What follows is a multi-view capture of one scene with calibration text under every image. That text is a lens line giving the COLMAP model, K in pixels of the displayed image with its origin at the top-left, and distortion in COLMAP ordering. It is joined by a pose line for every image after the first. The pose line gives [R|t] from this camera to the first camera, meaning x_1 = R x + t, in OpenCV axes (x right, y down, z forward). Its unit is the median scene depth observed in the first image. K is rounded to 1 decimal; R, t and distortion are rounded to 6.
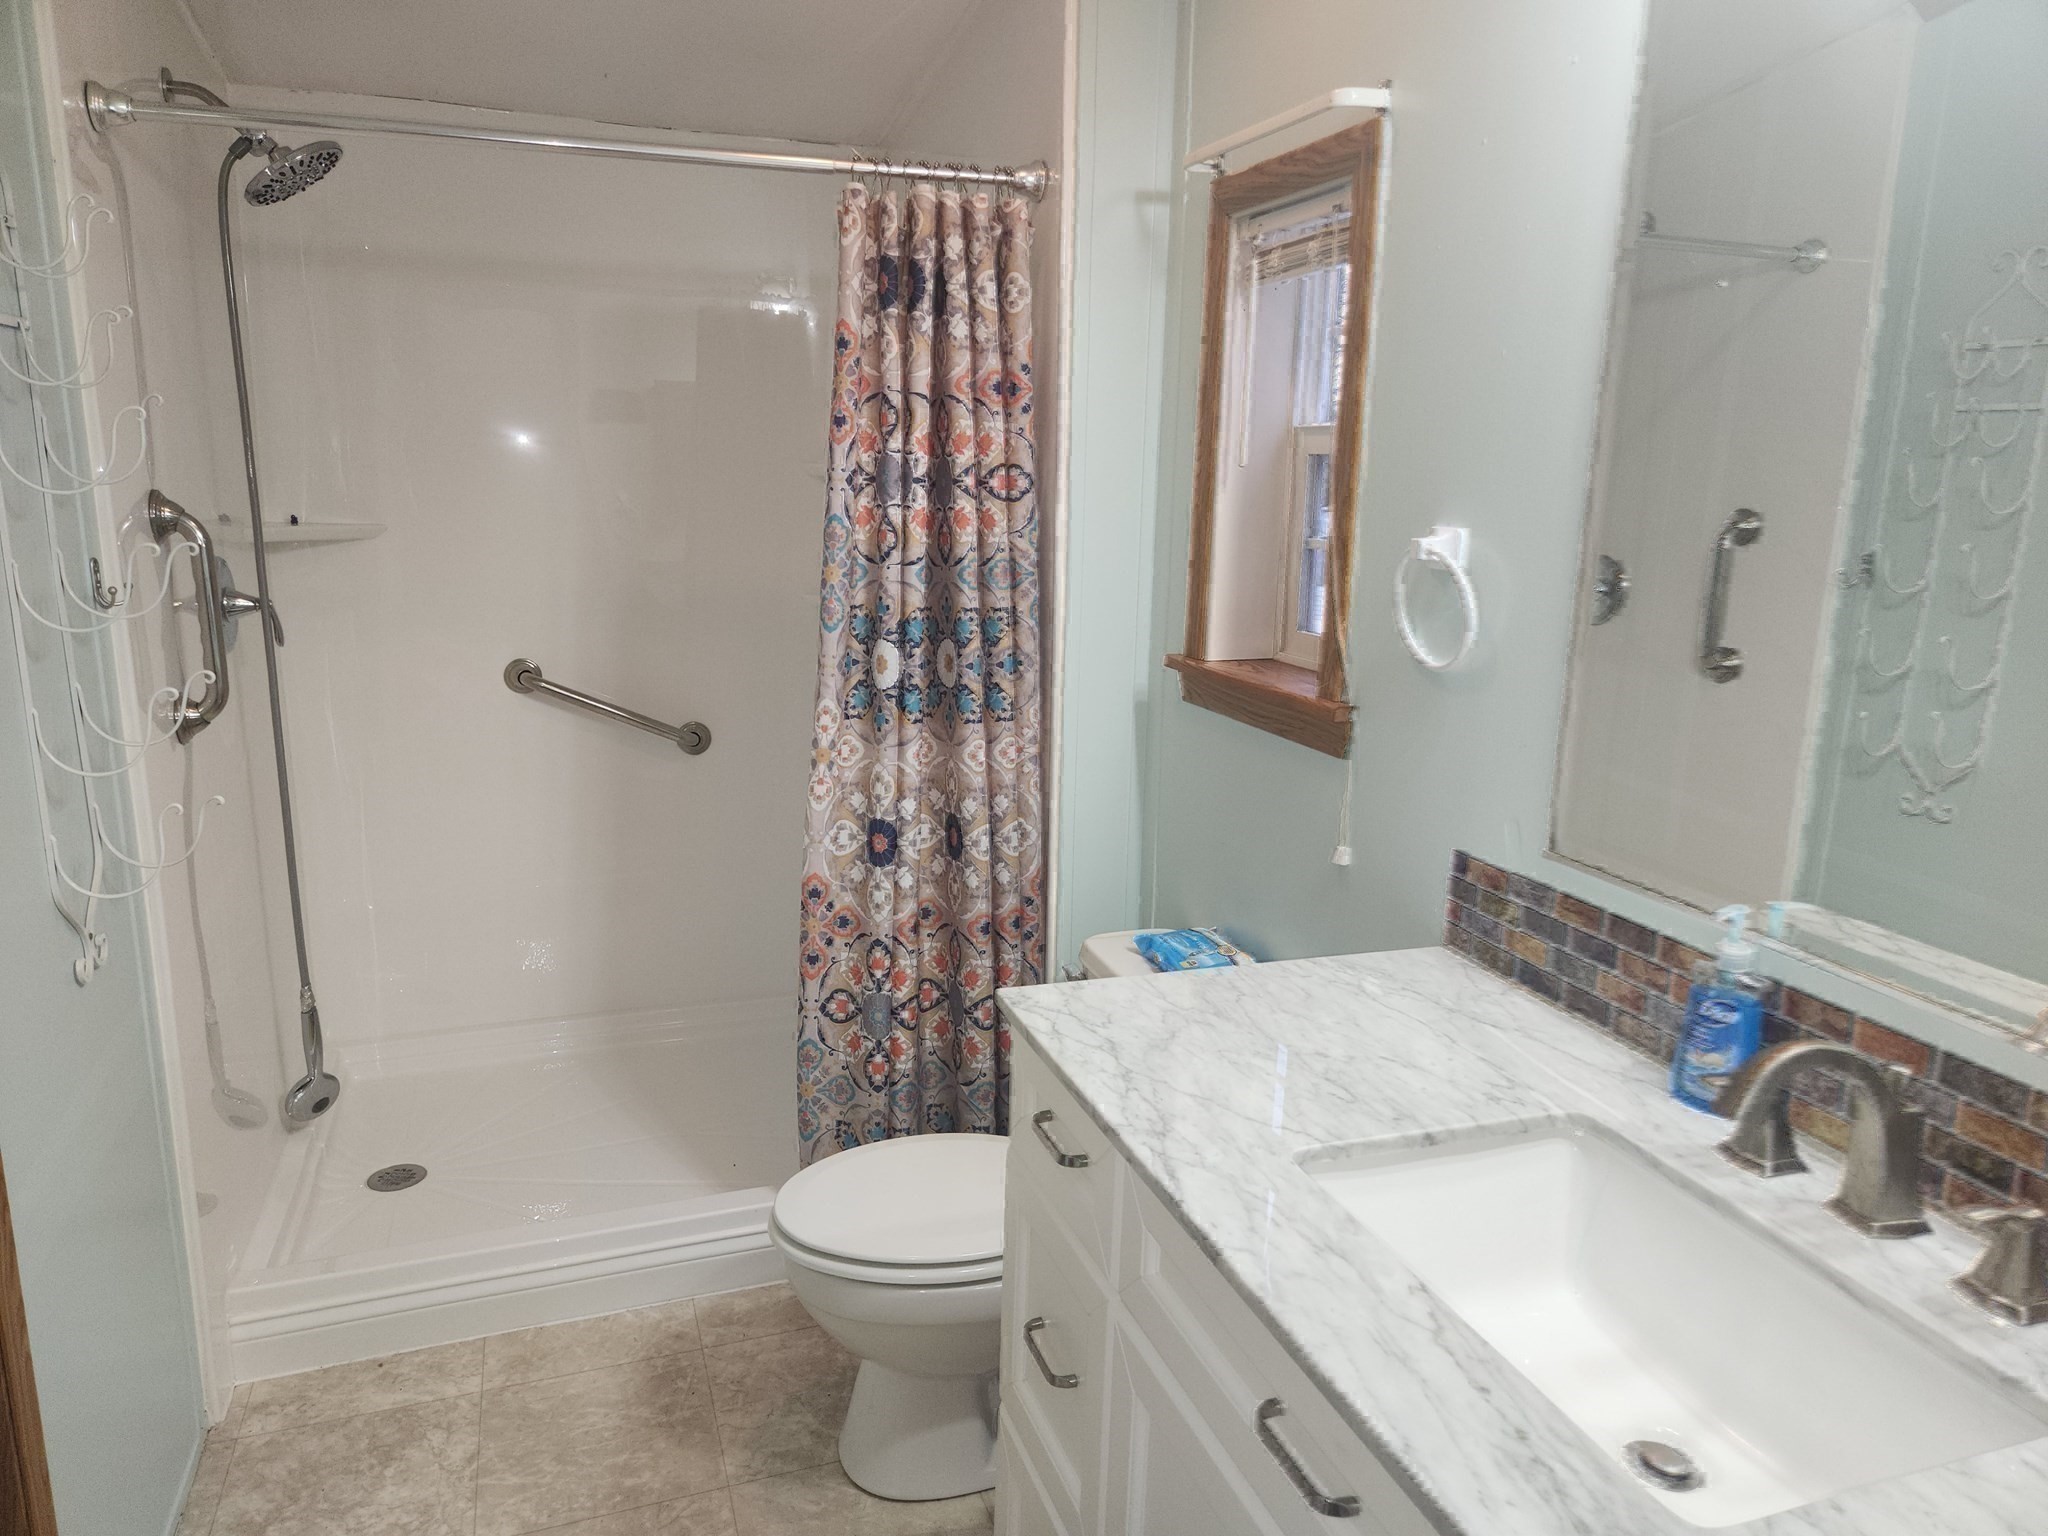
lens RADIAL K [[1369.0, 0, 1024.0], [0, 1369.0, 768.0], [0, 0, 1]] dist [0.099475, -0.121579]
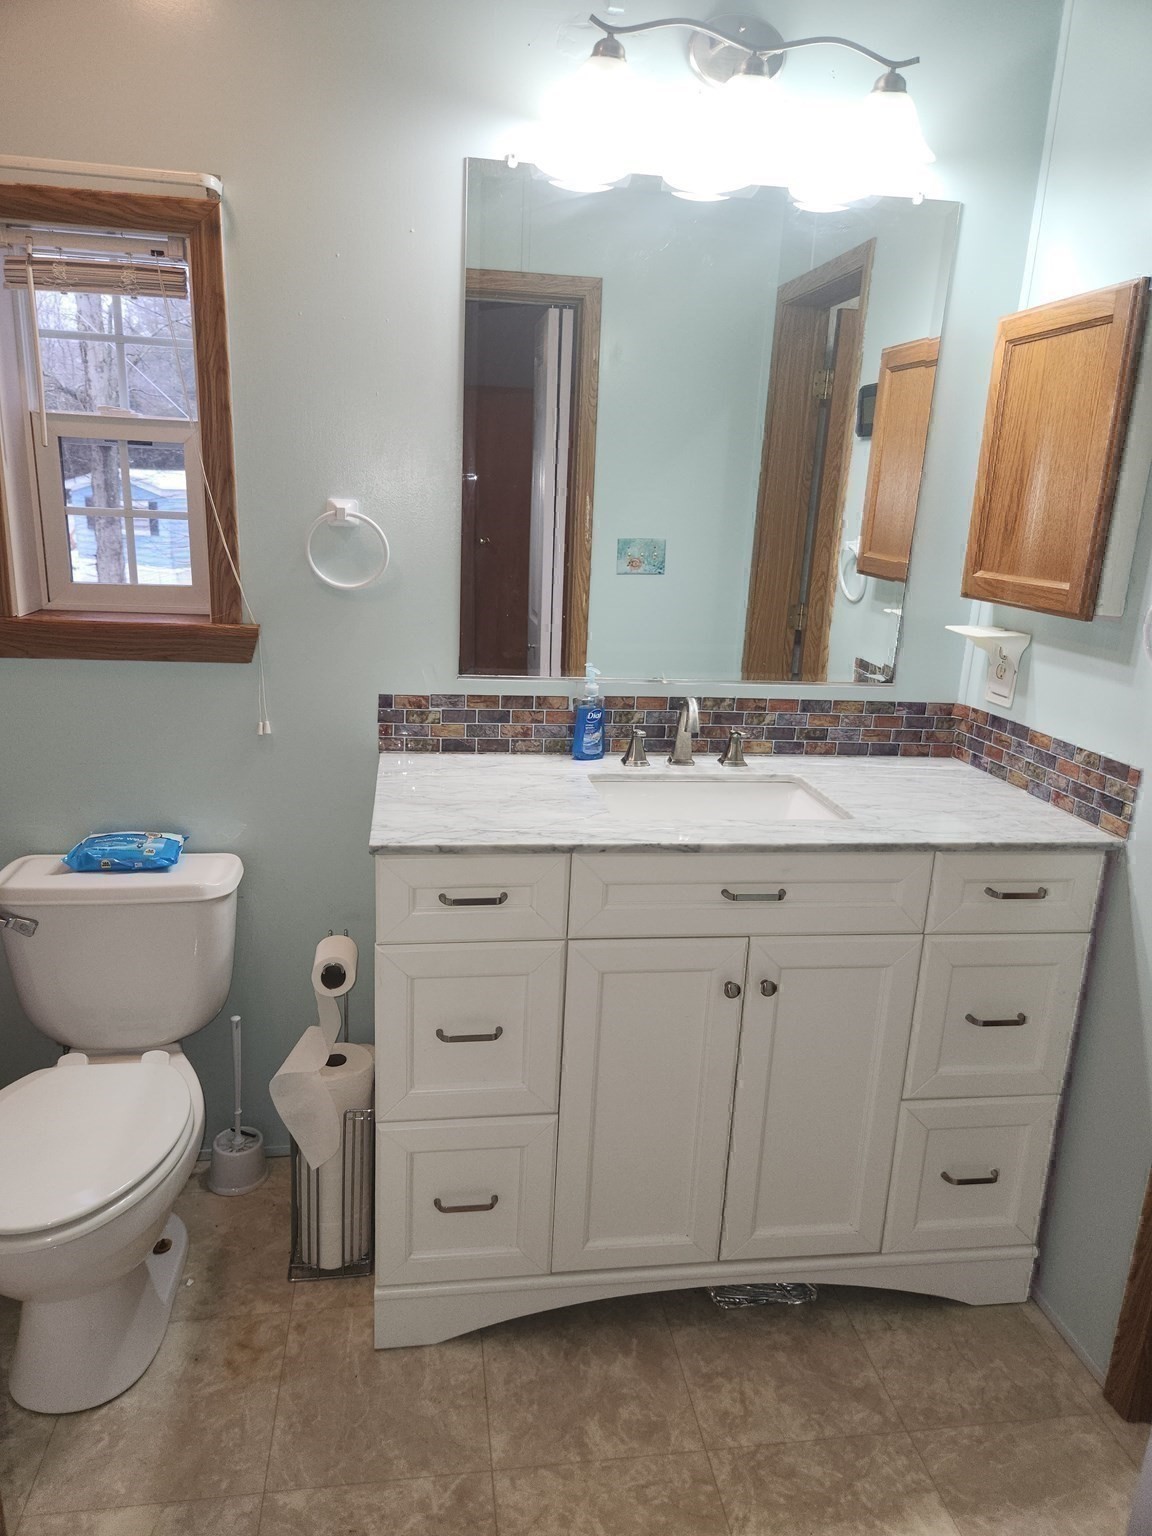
lens RADIAL K [[1026.8, 0, 576.0], [0, 1026.8, 768.0], [0, 0, 1]] dist [0.099475, -0.121579]
pose [[0.185098, -0.268796, 0.945245, -0.924564], [0.172156, 0.955861, 0.238103, -0.122615], [-0.967523, 0.118657, 0.223202, 0.538398]]
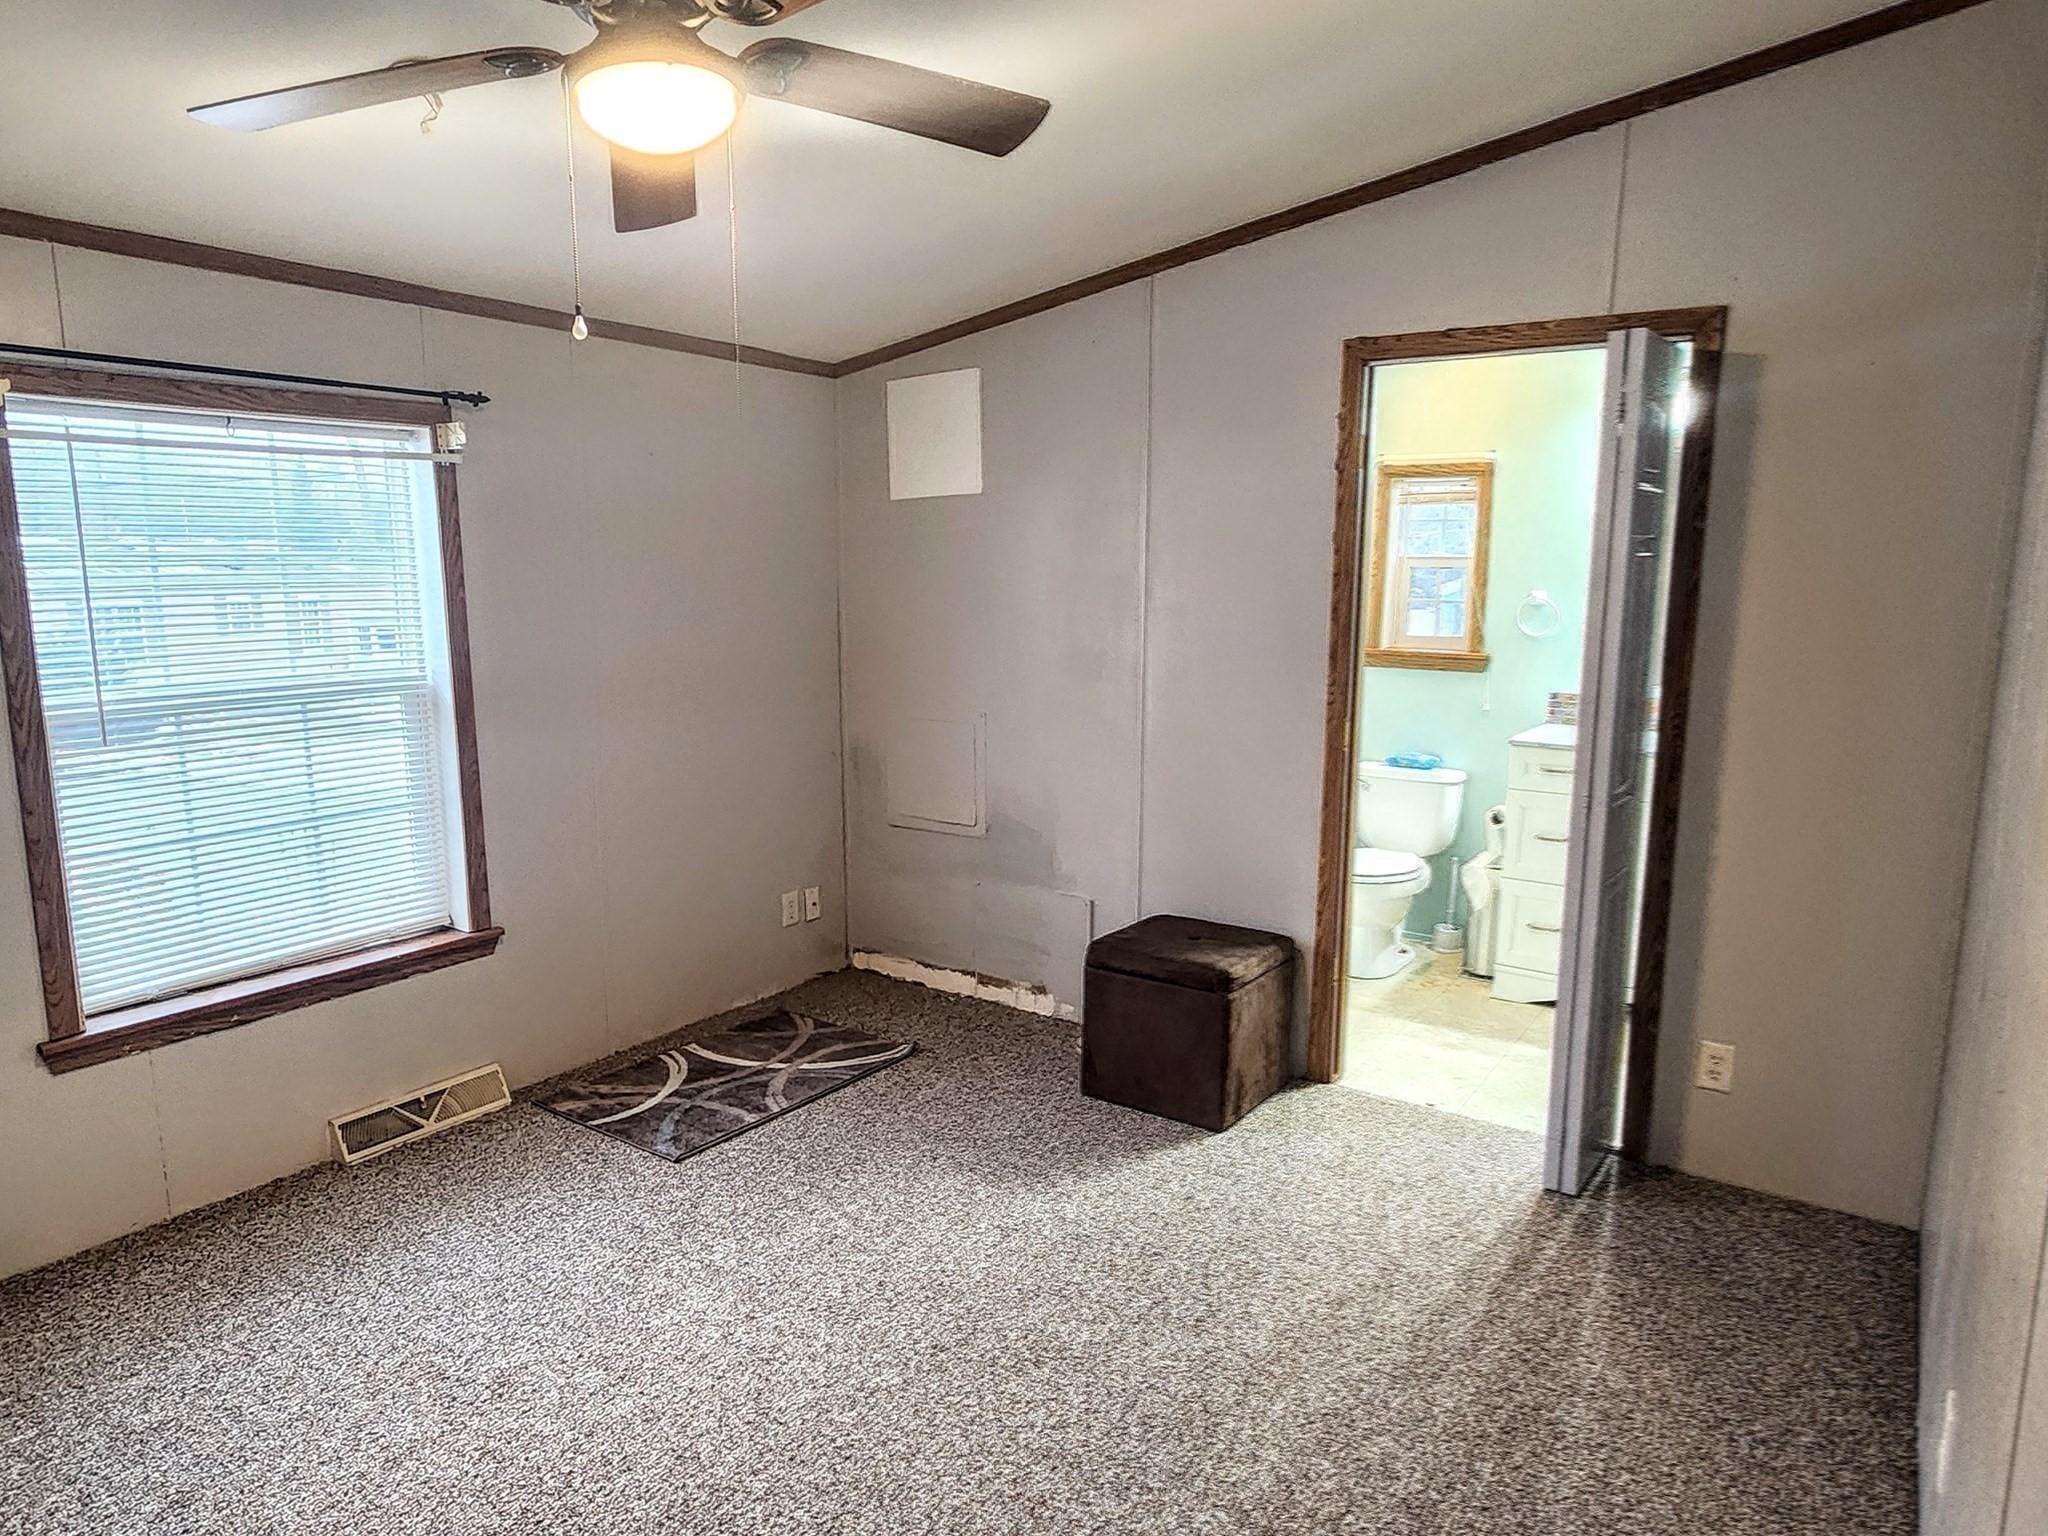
lens RADIAL K [[1252.4, 0, 1024.0], [0, 1252.4, 768.0], [0, 0, 1]] dist [0.001015, 0.000091]
pose [[0.820659, -0.111617, 0.560411, -2.478405], [0.135252, 0.990811, -0.000722, 0.075686], [-0.555180, 0.076390, 0.828215, -0.739550]]
